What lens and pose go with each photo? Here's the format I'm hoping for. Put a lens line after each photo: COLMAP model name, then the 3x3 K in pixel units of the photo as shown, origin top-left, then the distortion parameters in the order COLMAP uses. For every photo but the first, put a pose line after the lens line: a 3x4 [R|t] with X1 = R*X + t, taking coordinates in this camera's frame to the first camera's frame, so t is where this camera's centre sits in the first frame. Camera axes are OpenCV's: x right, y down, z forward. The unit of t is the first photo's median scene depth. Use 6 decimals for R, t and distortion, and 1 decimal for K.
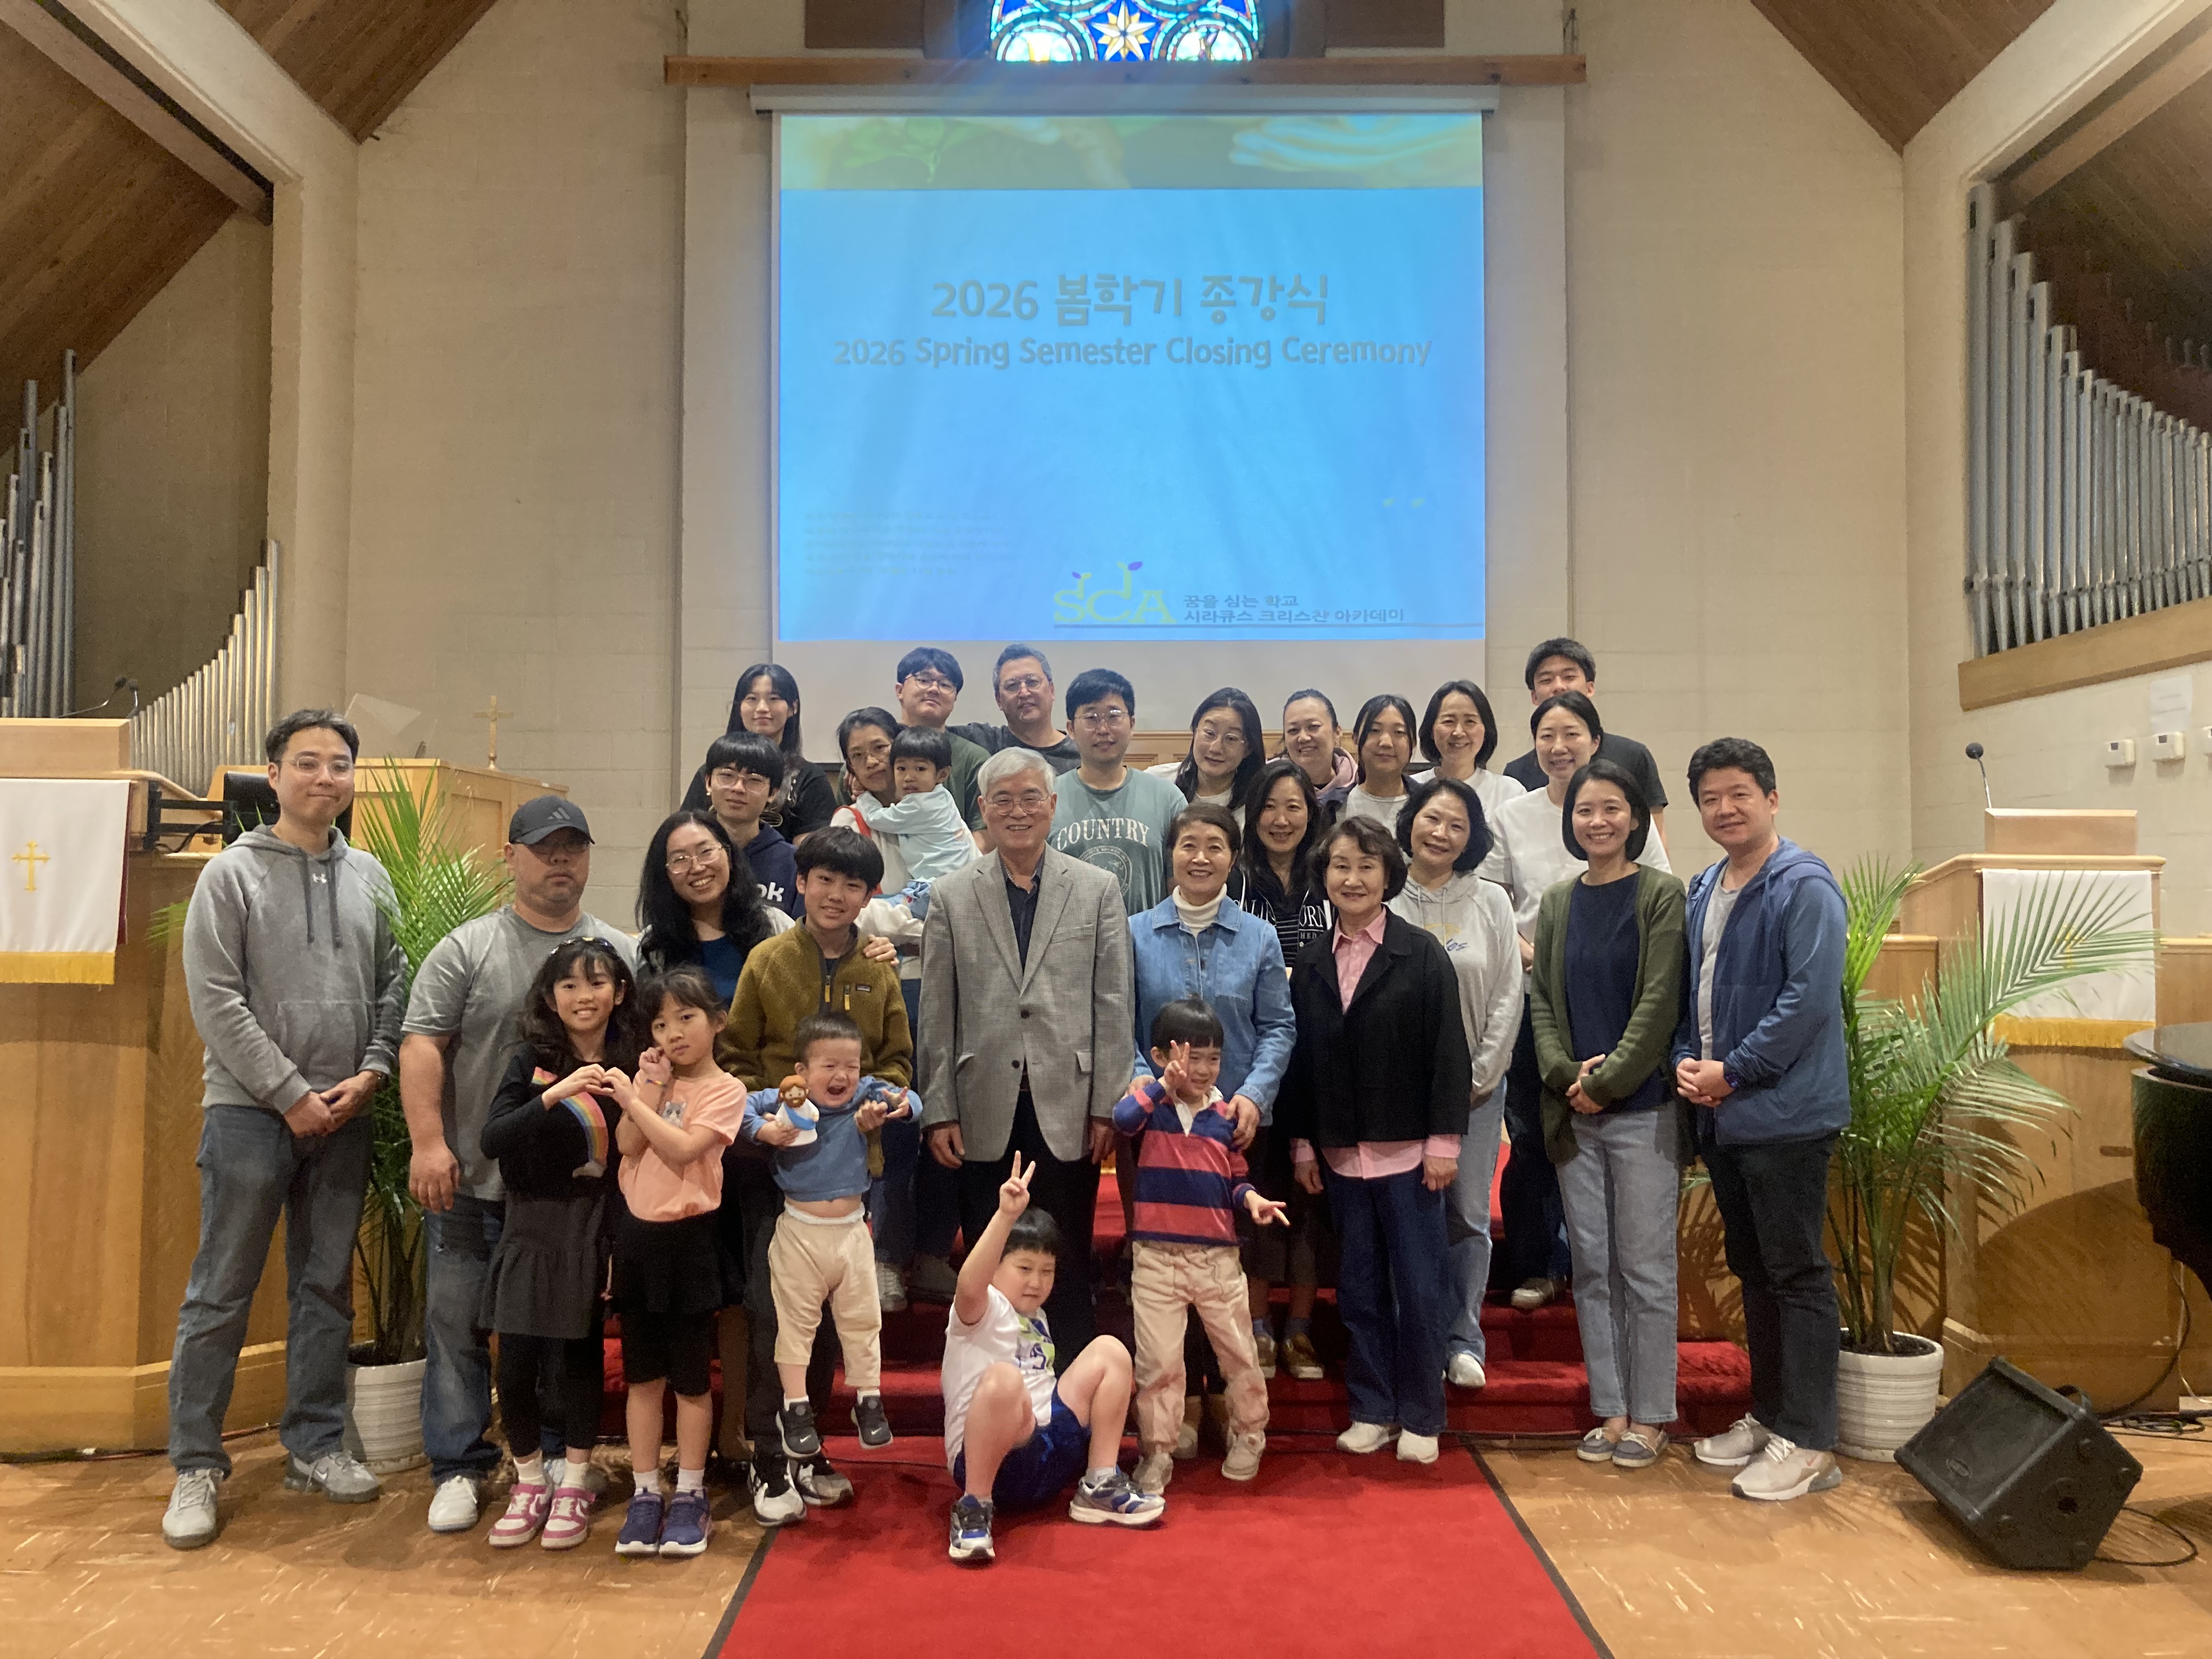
lens RADIAL K [[2016.5, 0, 1083.4], [0, 2016.5, 795.8], [0, 0, 1]] dist [0.000644, 0.071370]
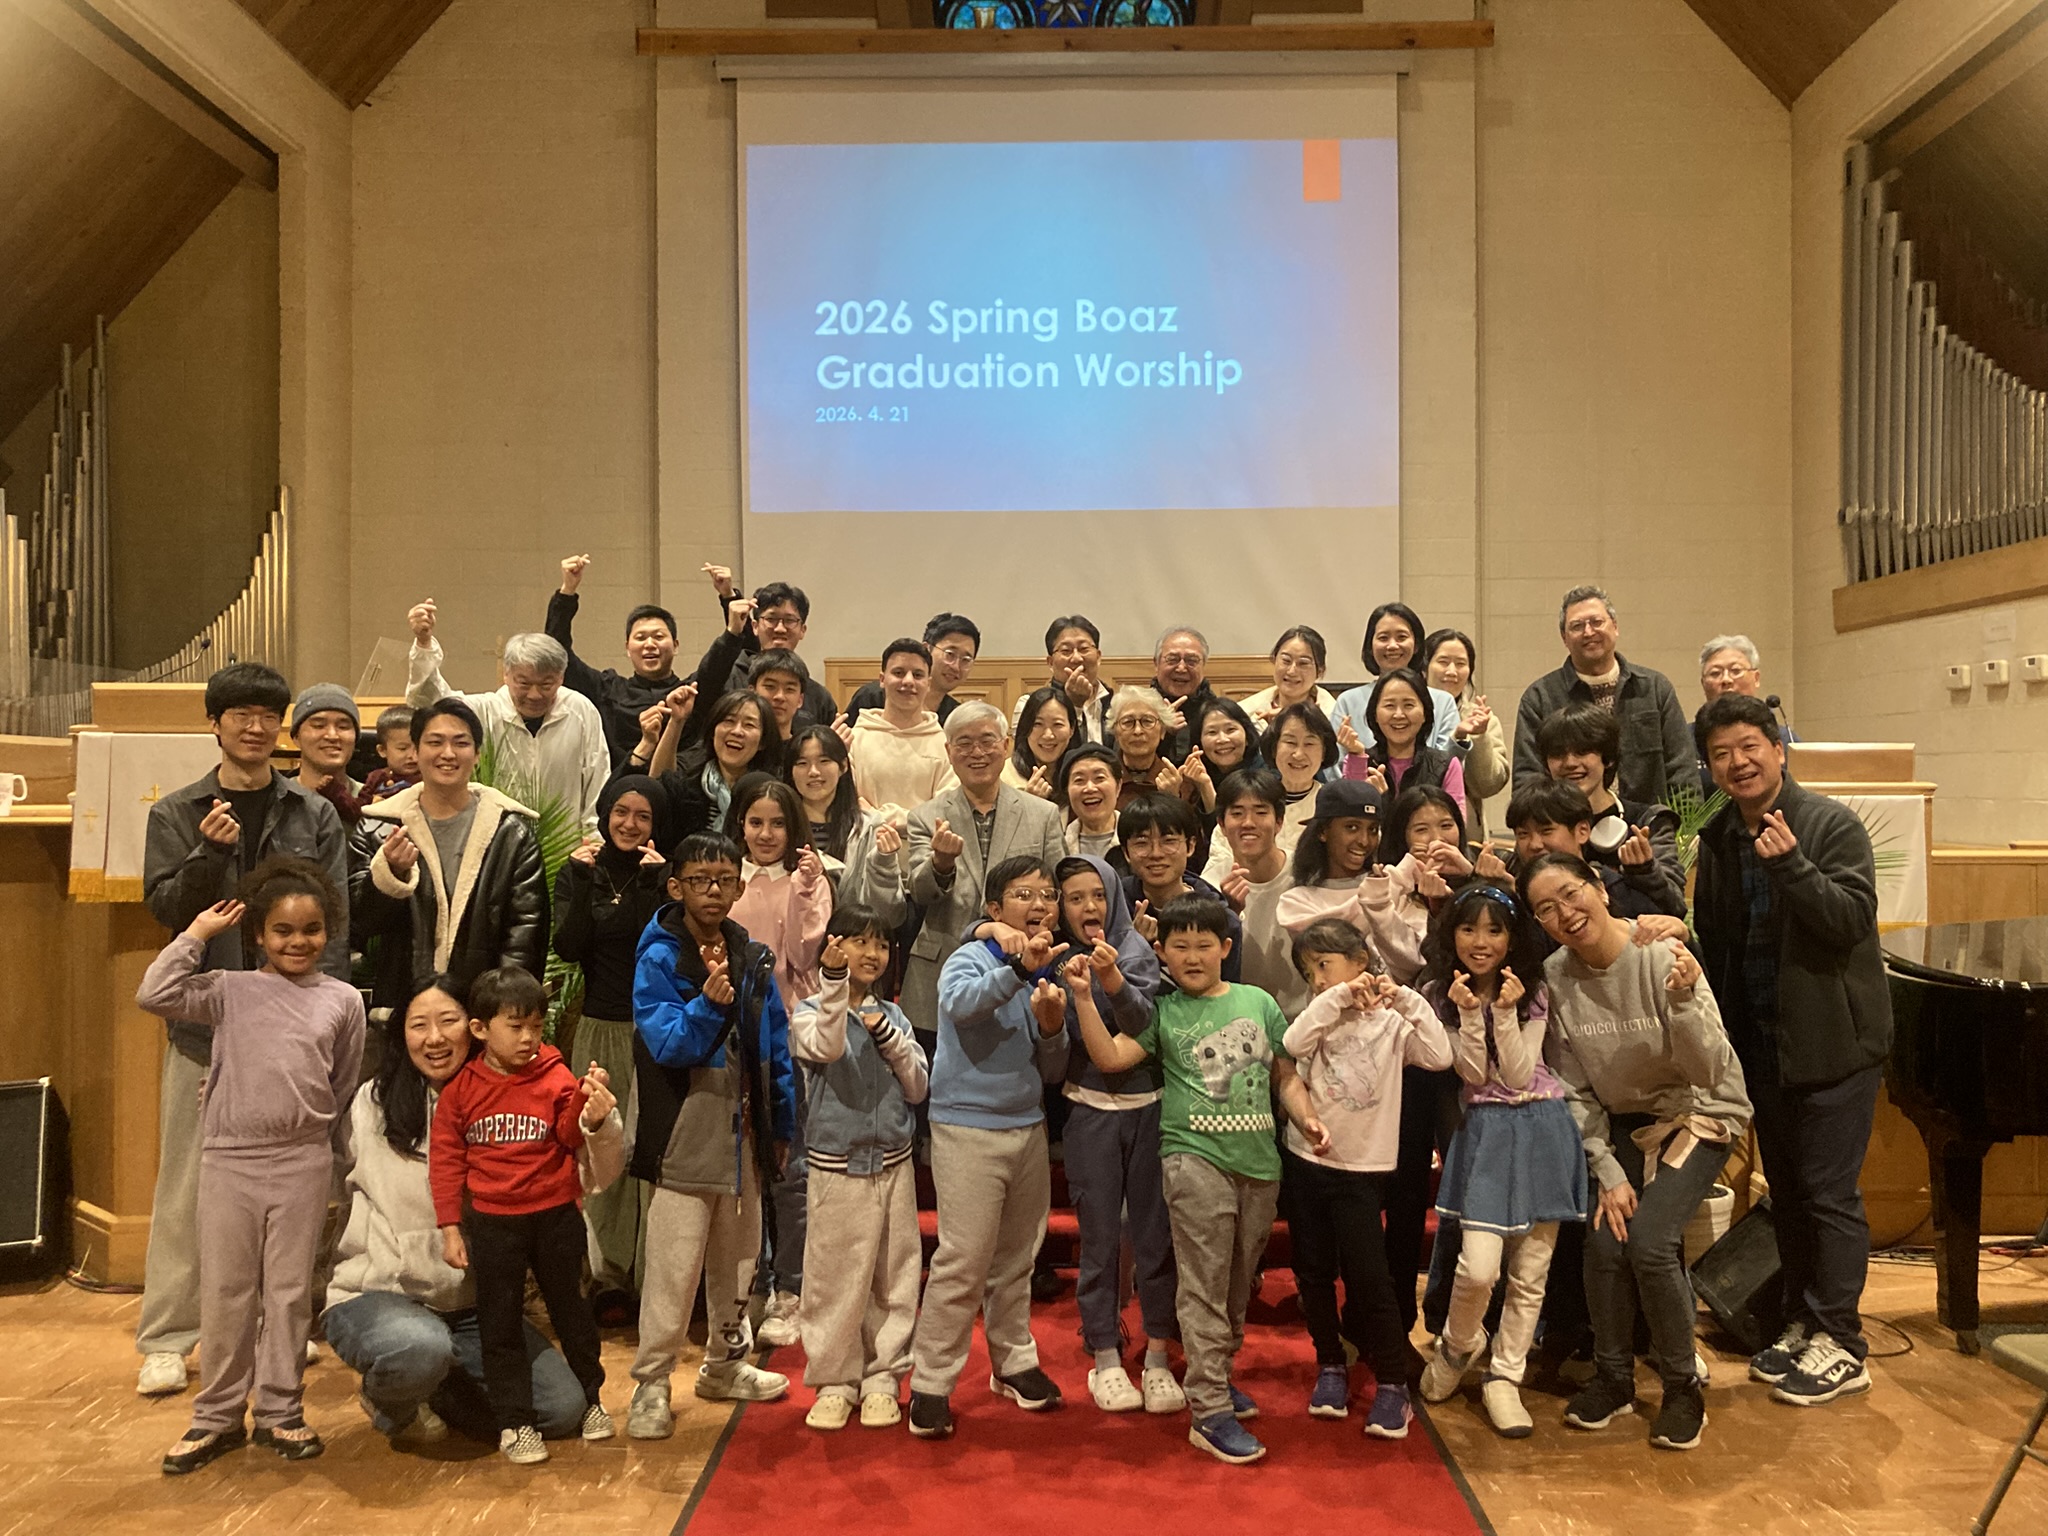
lens RADIAL K [[2064.9, 0, 1024.0], [0, 2064.9, 768.0], [0, 0, 1]] dist [0.011894, 0.034492]
pose [[0.999930, -0.006002, -0.010154, 0.008411], [0.006419, 0.999117, 0.041524, -0.018785], [0.009896, -0.041586, 0.999086, -0.121724]]
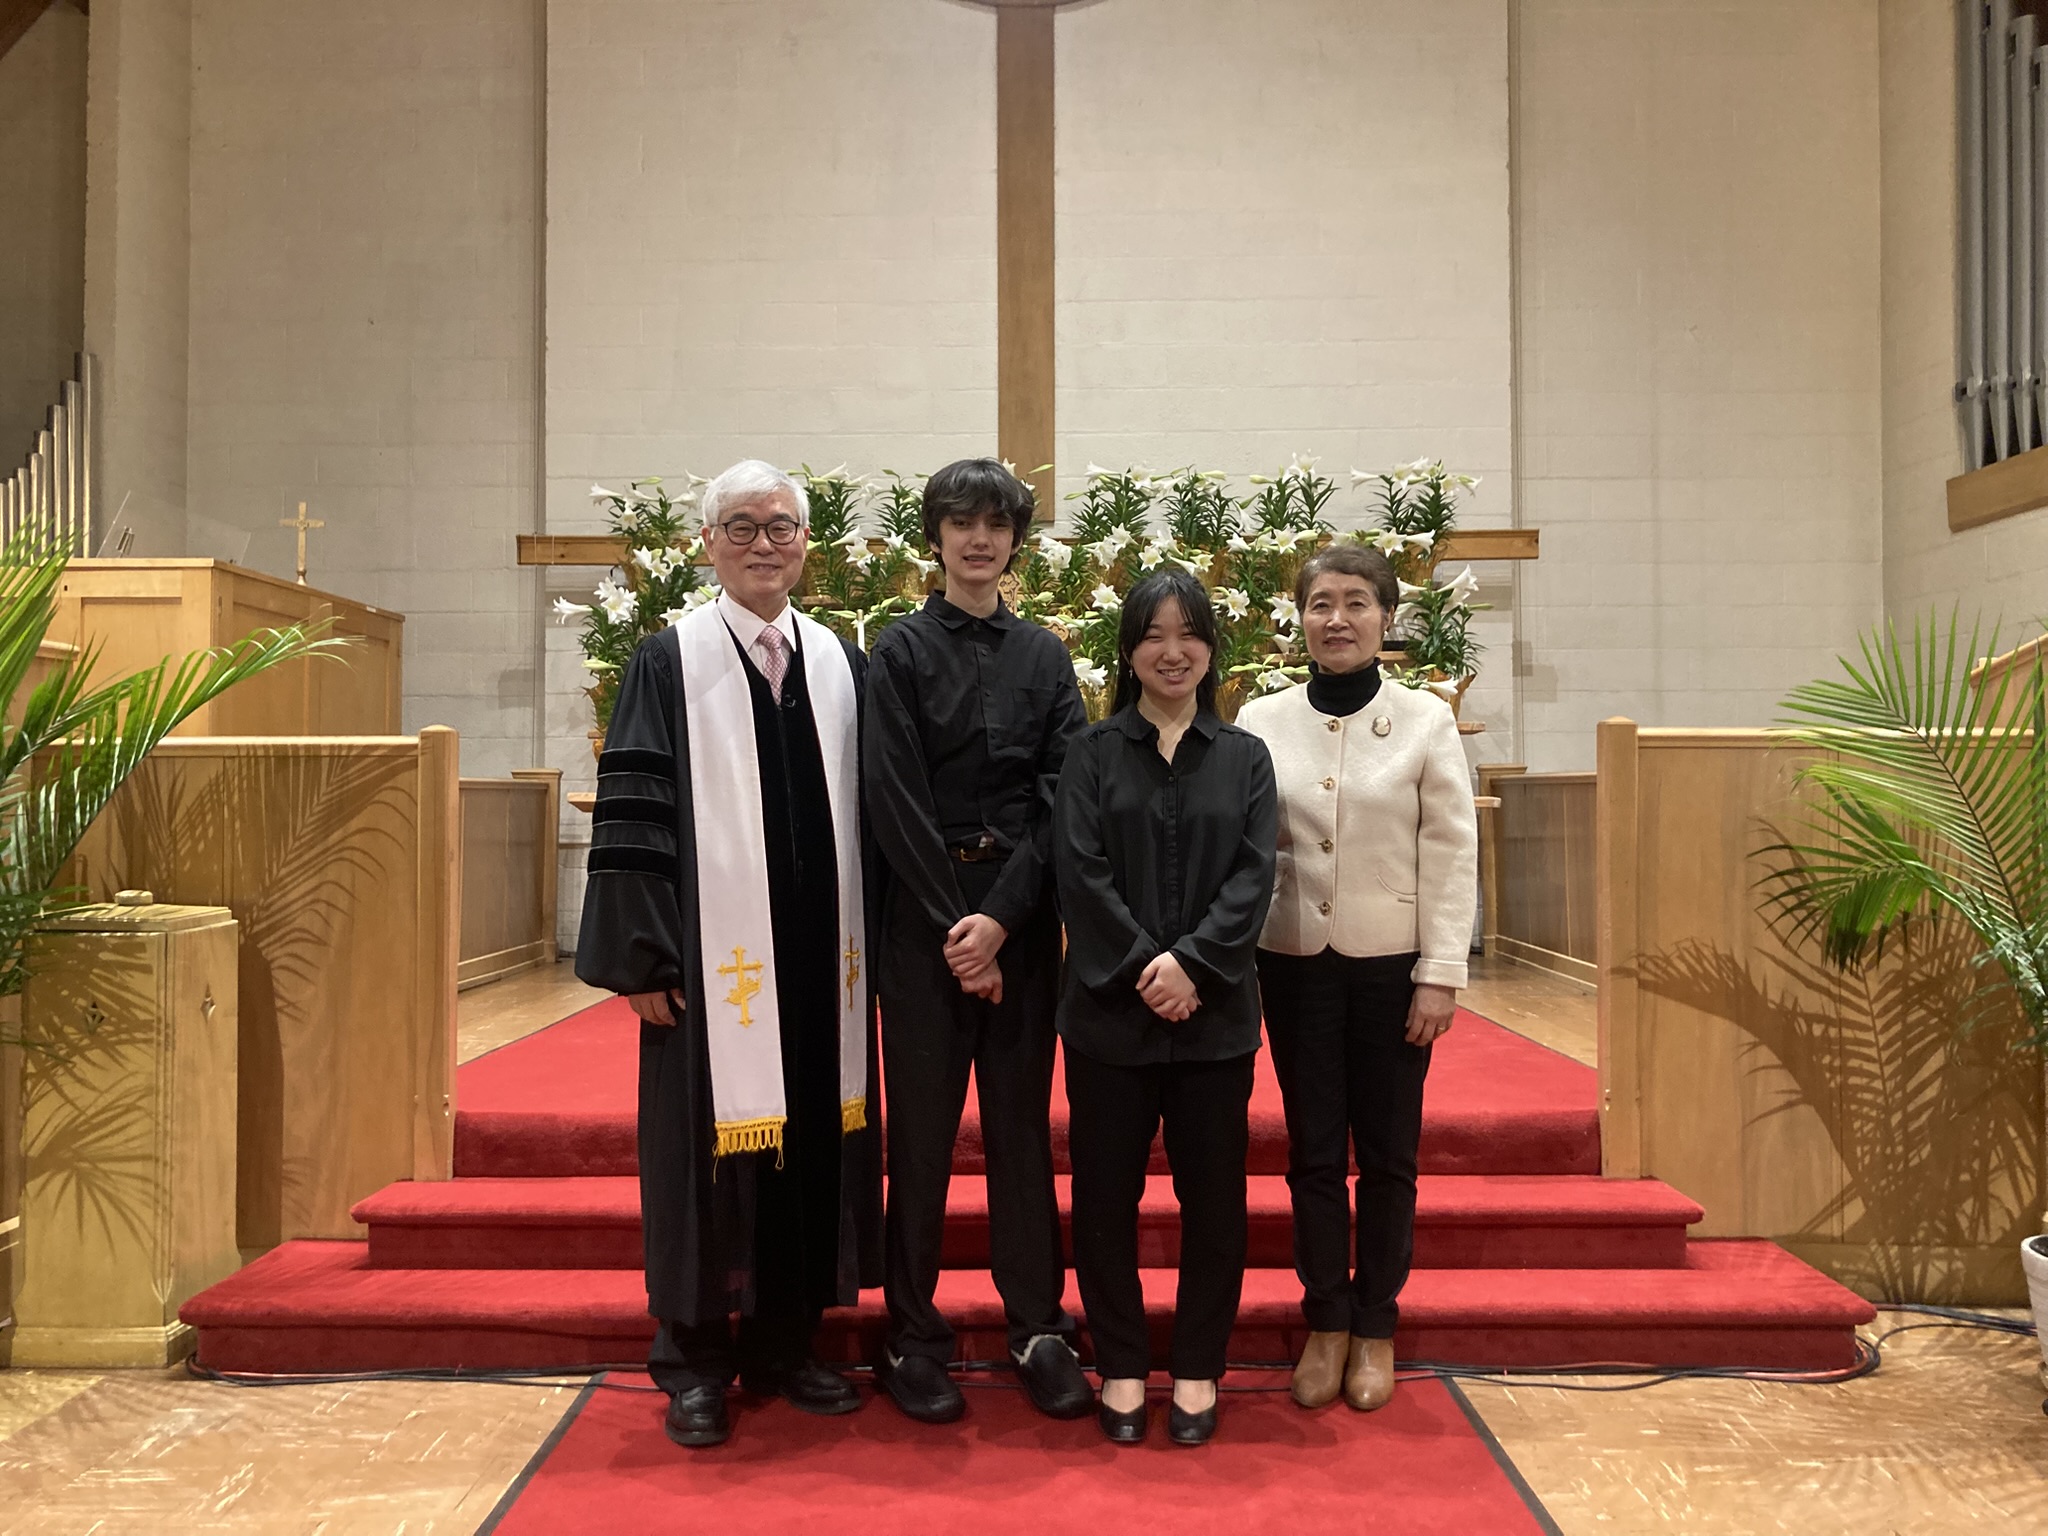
lens RADIAL K [[1867.0, 0, 1003.1], [0, 1867.0, 736.8], [0, 0, 1]] dist [0.000644, 0.071370]
pose [[0.999972, -0.004164, -0.006244, 0.015287], [0.004258, 0.999876, 0.015170, 0.035553], [0.006180, -0.015197, 0.999865, 0.158403]]
